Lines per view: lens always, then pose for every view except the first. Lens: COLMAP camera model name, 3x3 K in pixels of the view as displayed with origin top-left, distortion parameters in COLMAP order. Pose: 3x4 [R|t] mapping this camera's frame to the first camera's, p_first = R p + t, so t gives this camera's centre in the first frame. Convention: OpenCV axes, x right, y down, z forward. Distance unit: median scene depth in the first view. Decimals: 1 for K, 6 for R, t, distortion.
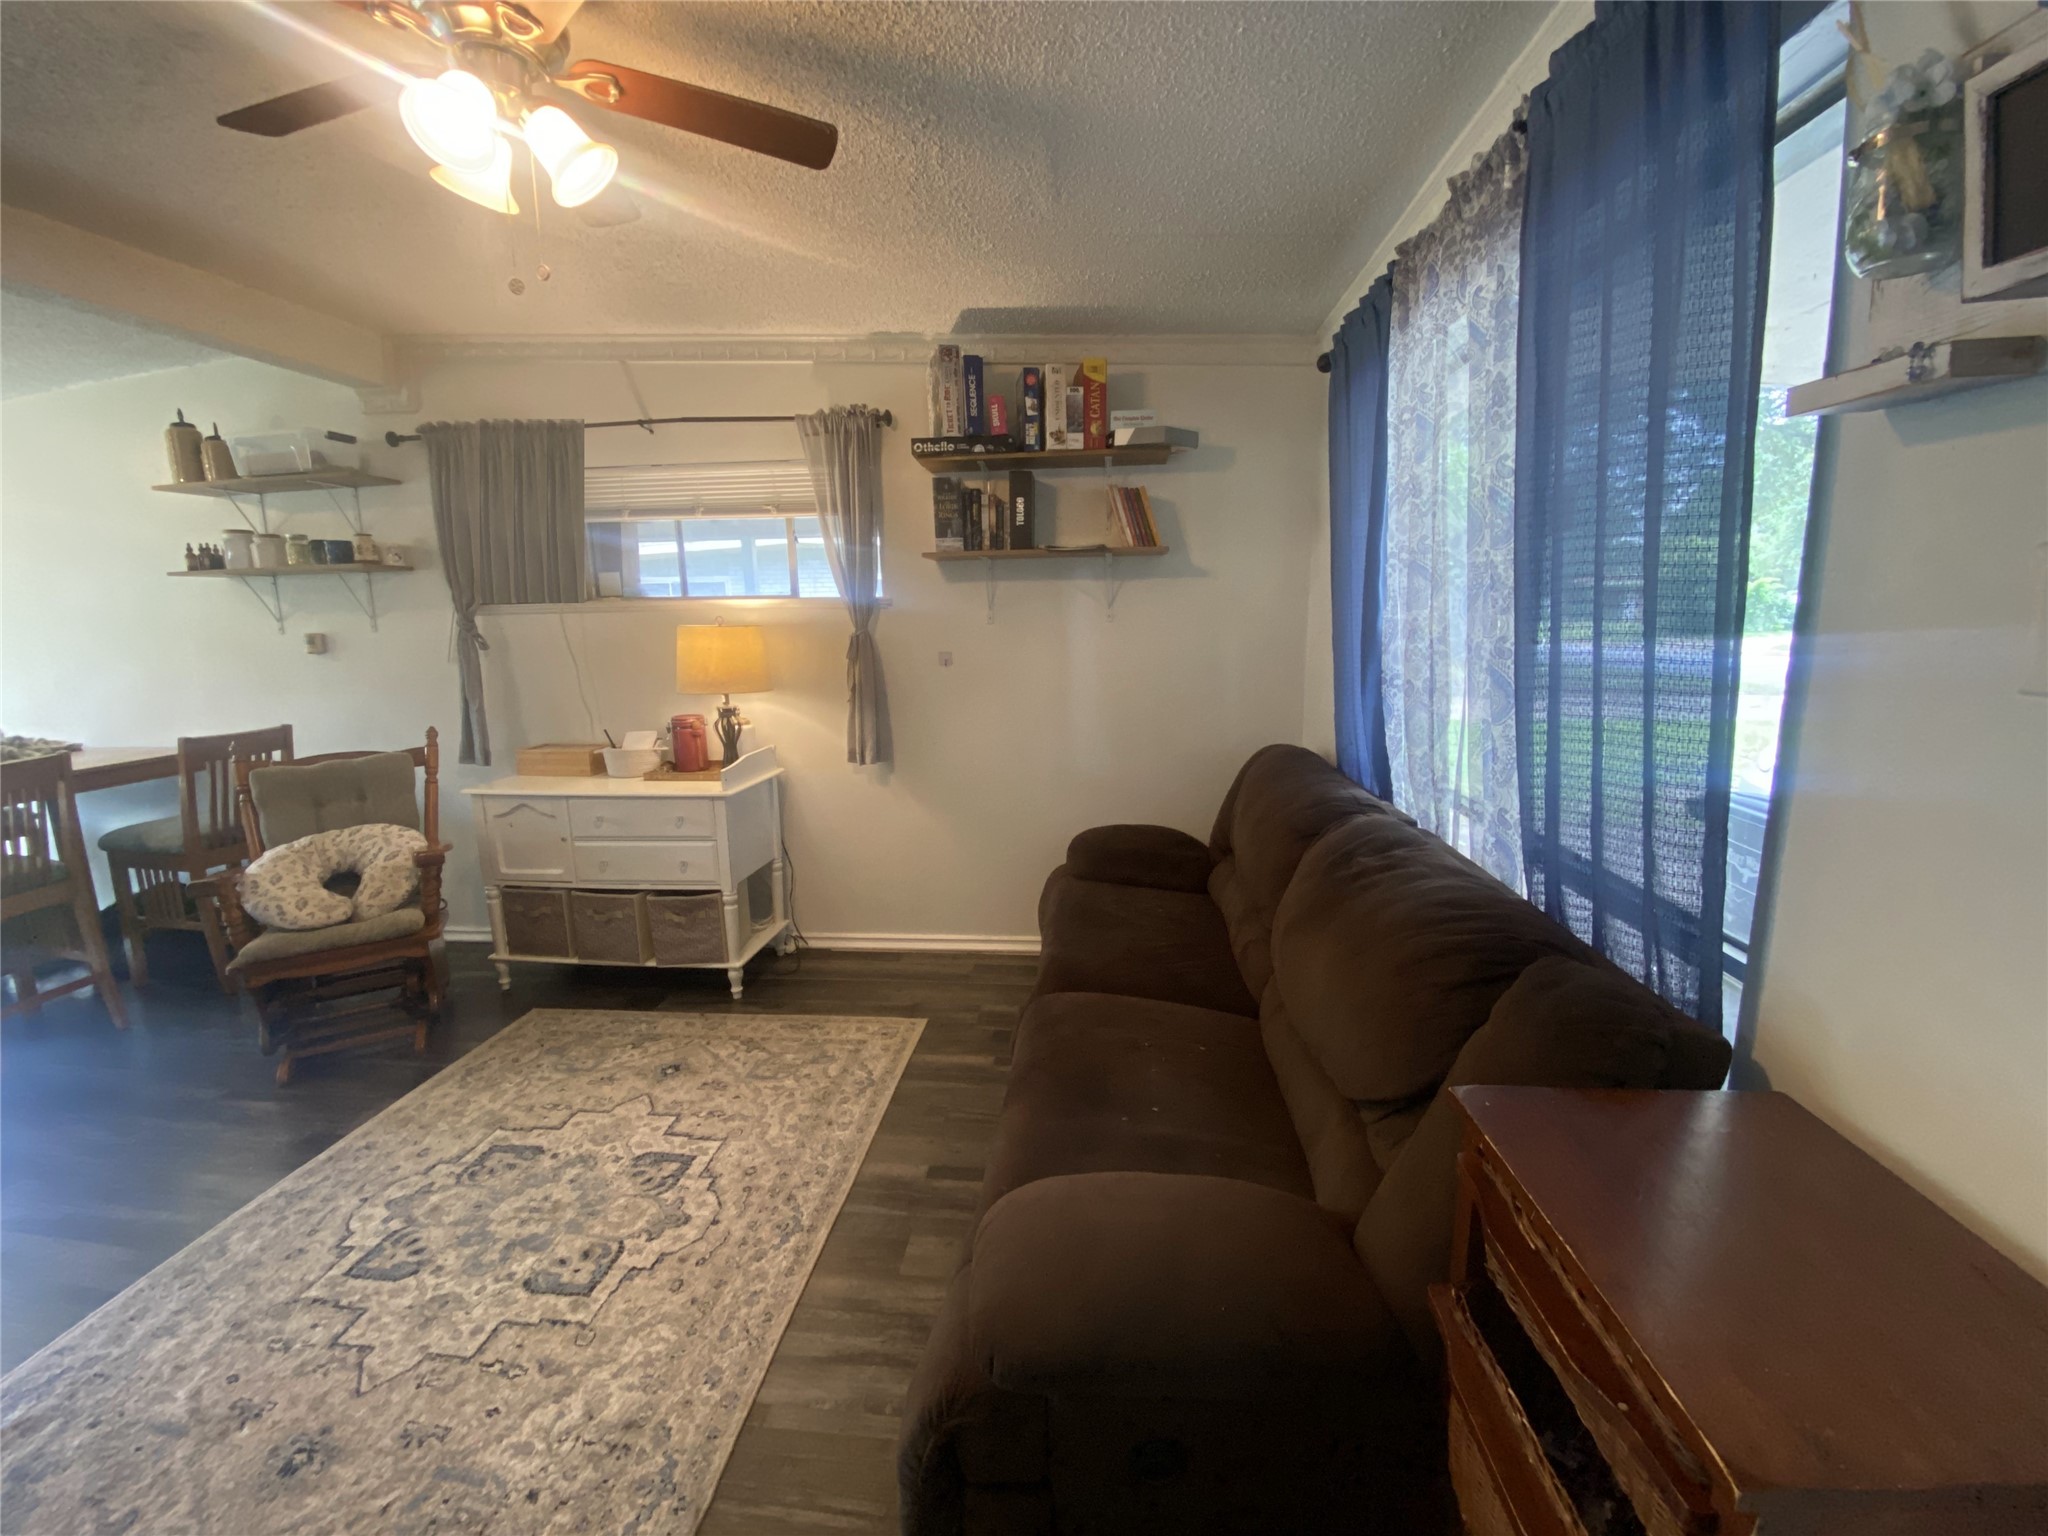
lens RADIAL K [[827.9, 0, 1024.0], [0, 827.9, 768.0], [0, 0, 1]] dist [0.013758, -0.018201]
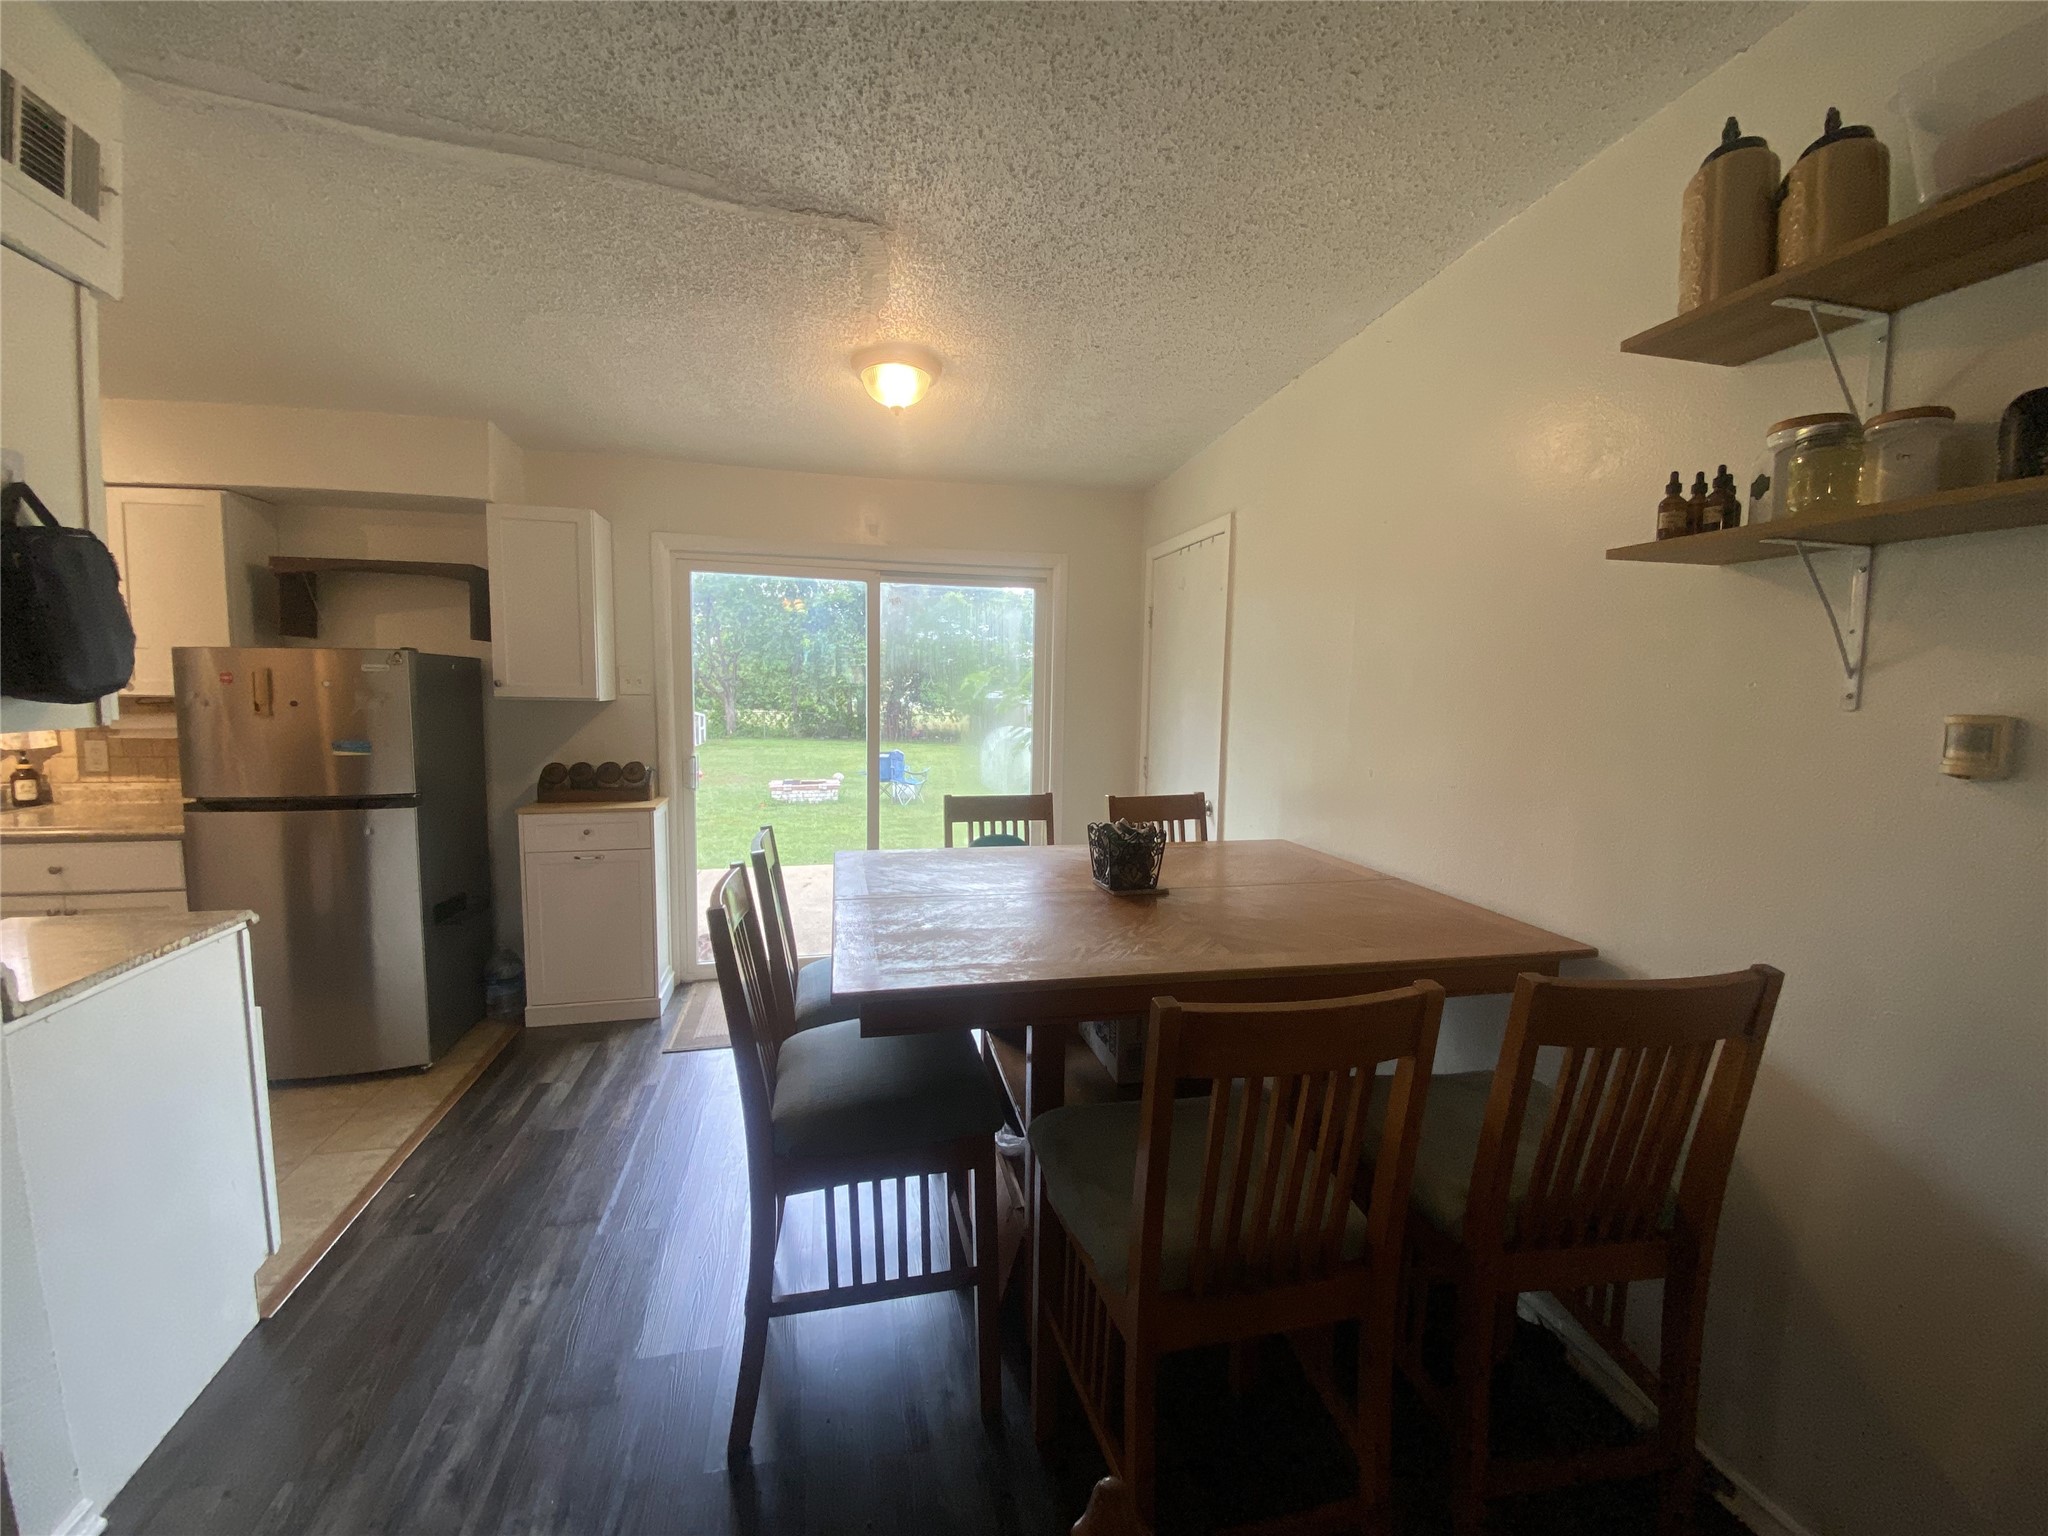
lens RADIAL K [[823.1, 0, 1017.3], [0, 823.1, 764.5], [0, 0, 1]] dist [0.021124, -0.020592]
pose [[0.322757, 0.113972, -0.939595, -0.879608], [-0.196046, 0.979245, 0.051438, -0.113779], [0.925956, 0.167602, 0.338401, 0.722989]]
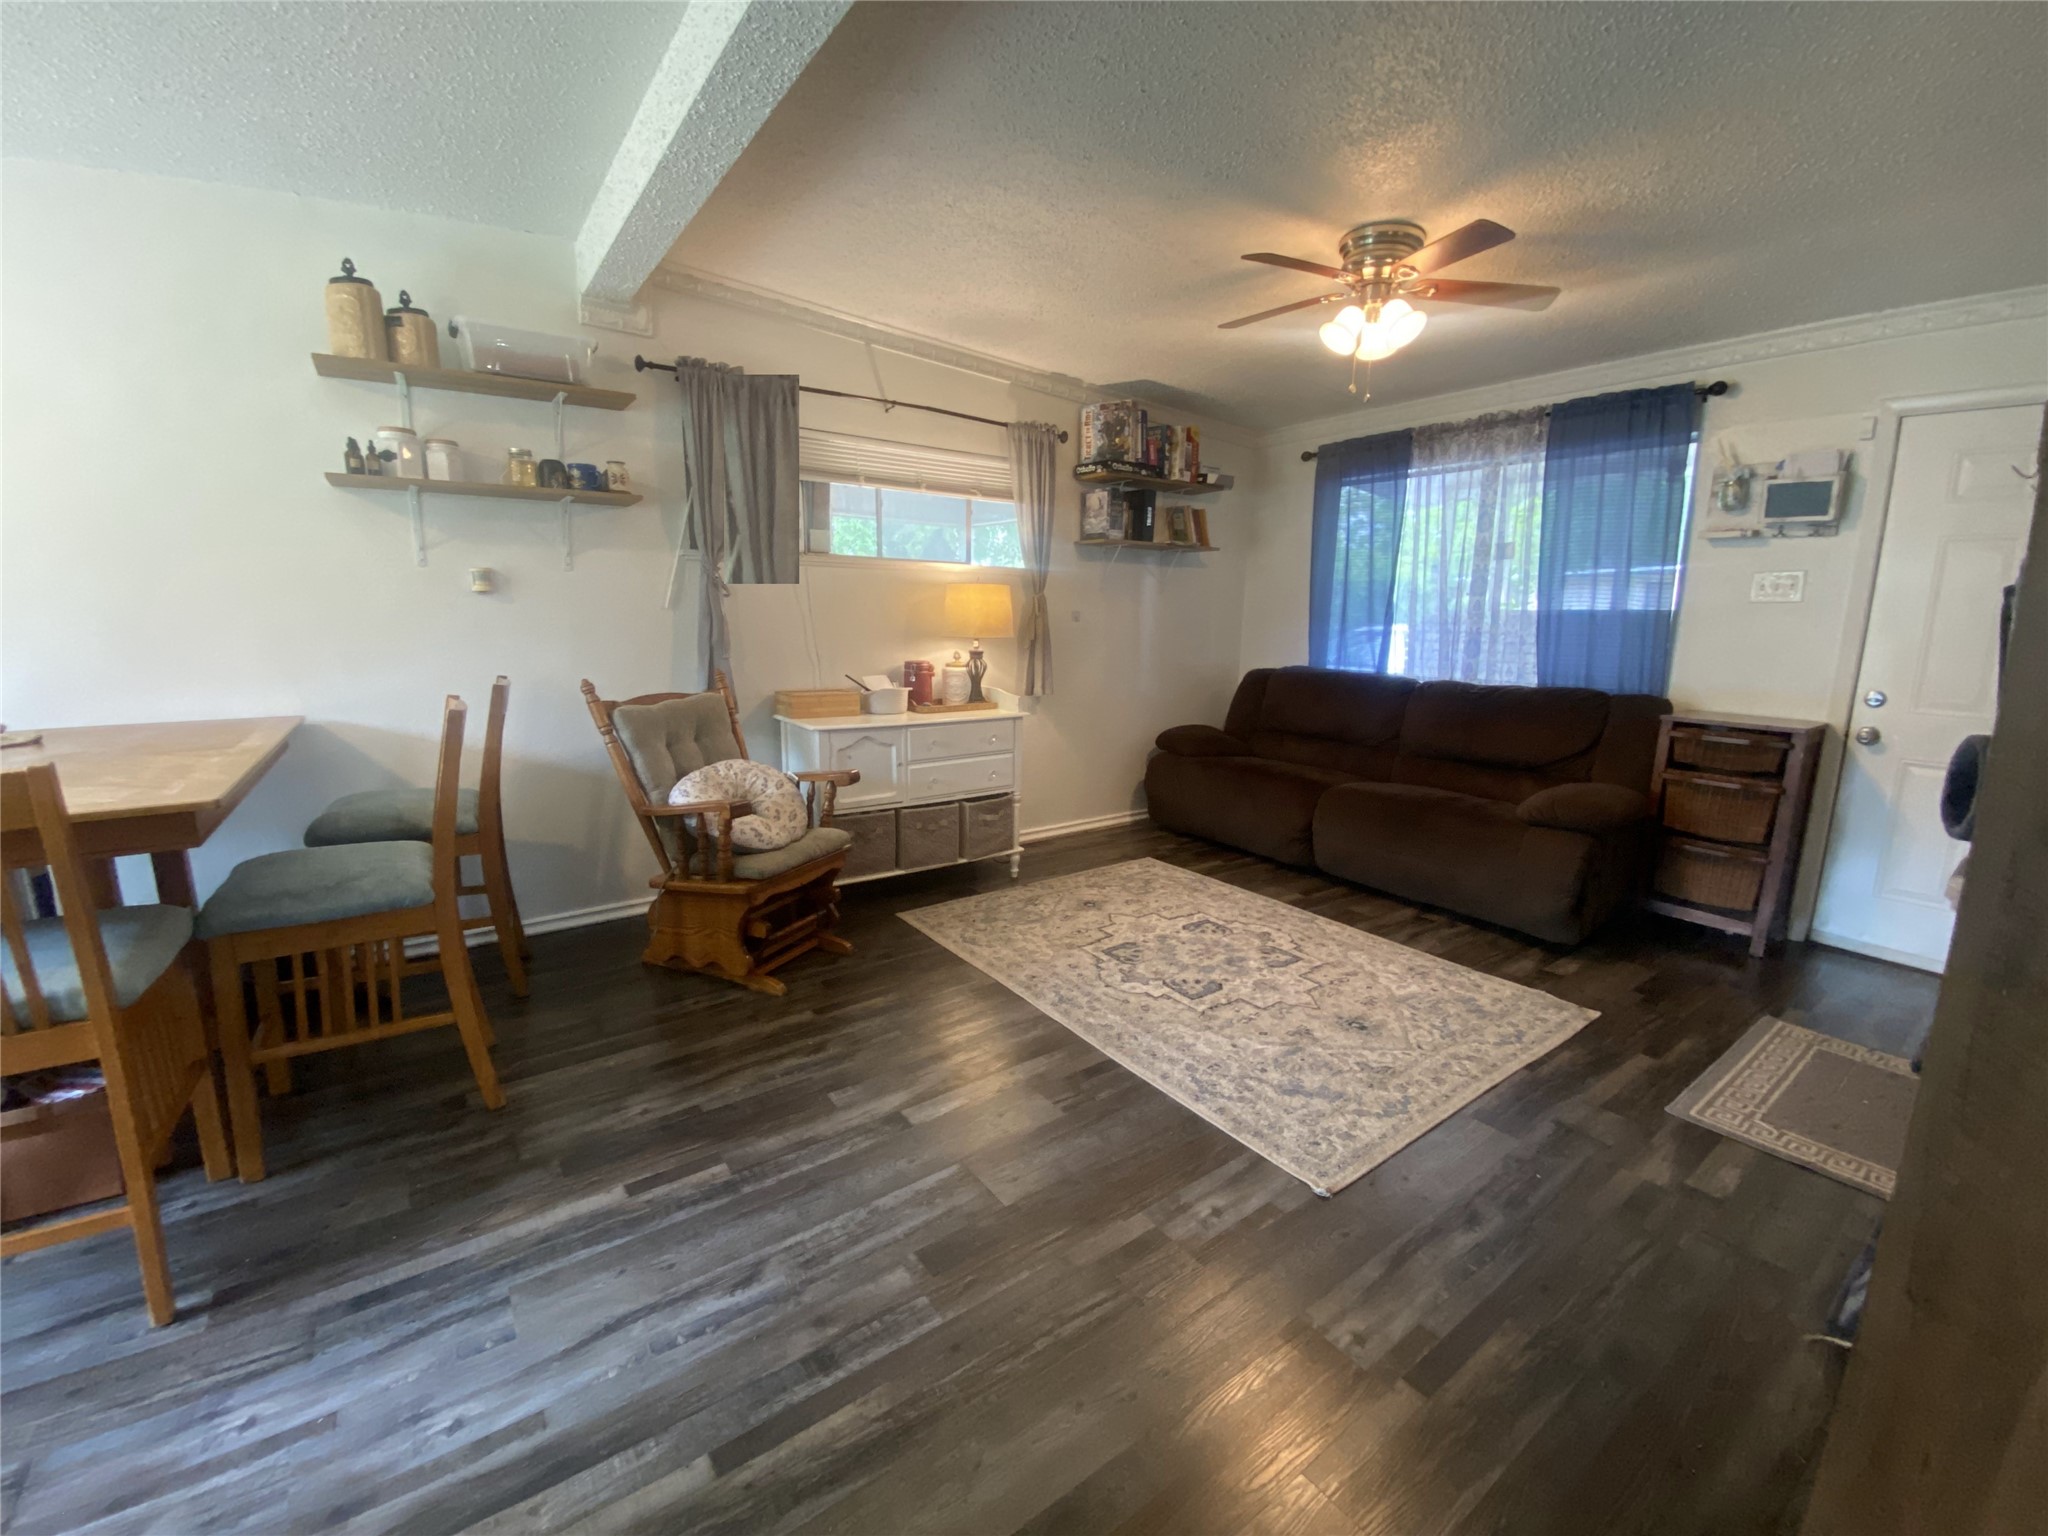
lens RADIAL K [[823.1, 0, 1017.3], [0, 823.1, 764.5], [0, 0, 1]] dist [0.021124, -0.020592]
pose [[0.751159, -0.093147, 0.653517, -1.306473], [0.095453, 0.994916, 0.032093, 0.074642], [-0.653184, 0.038274, 0.756231, 0.040624]]
